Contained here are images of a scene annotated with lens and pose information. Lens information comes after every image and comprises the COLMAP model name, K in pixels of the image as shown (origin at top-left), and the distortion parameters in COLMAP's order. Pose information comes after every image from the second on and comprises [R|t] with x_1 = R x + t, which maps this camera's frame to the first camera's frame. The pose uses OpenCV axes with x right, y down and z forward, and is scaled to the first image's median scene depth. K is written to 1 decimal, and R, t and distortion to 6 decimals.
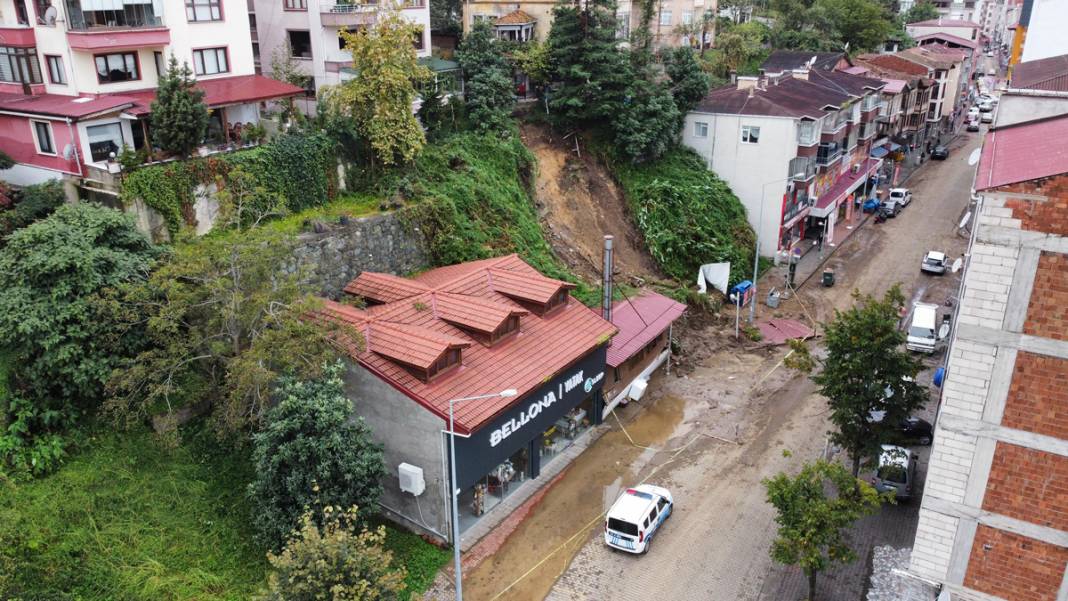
lens RADIAL K [[804.0, 0, 533.6], [0, 804.0, 299.8], [0, 0, 1]] dist [-0.005062, 0.008166]
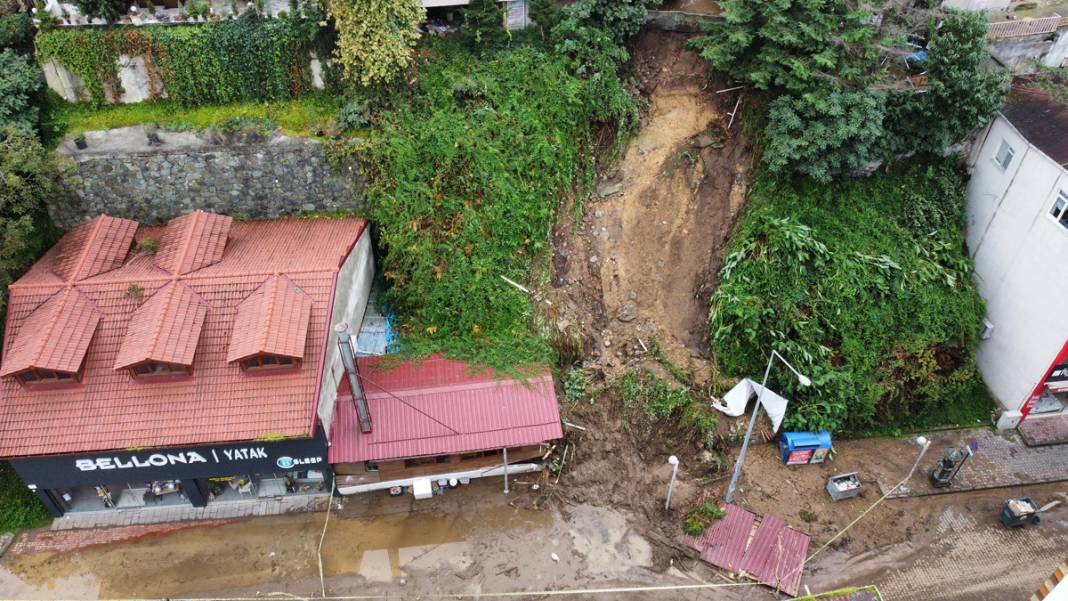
lens RADIAL K [[804.0, 0, 532.5], [0, 804.0, 299.1], [0, 0, 1]] dist [-0.005062, 0.008166]
pose [[0.639972, 0.532681, -0.553792, 0.412902], [-0.286227, 0.834103, 0.471537, -0.341744], [0.713099, -0.143260, 0.686270, 0.438606]]
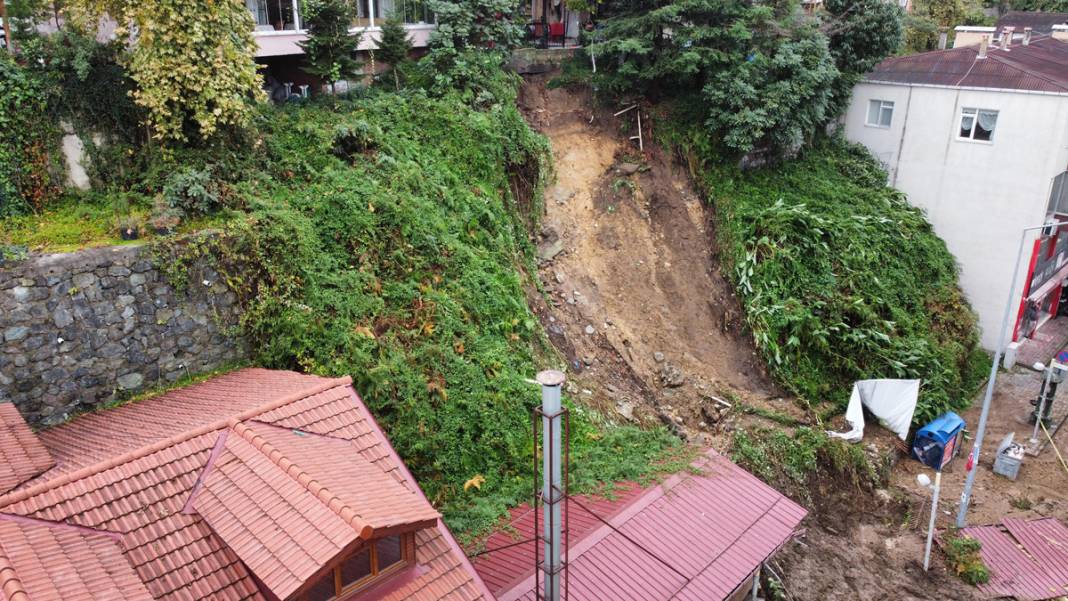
lens RADIAL K [[804.0, 0, 532.7], [0, 804.0, 298.4], [0, 0, 1]] dist [-0.005062, 0.008166]
pose [[0.978541, 0.080072, -0.189856, 0.101914], [-0.080438, 0.996743, 0.005791, -0.077938], [0.189702, 0.009605, 0.981795, 0.470854]]
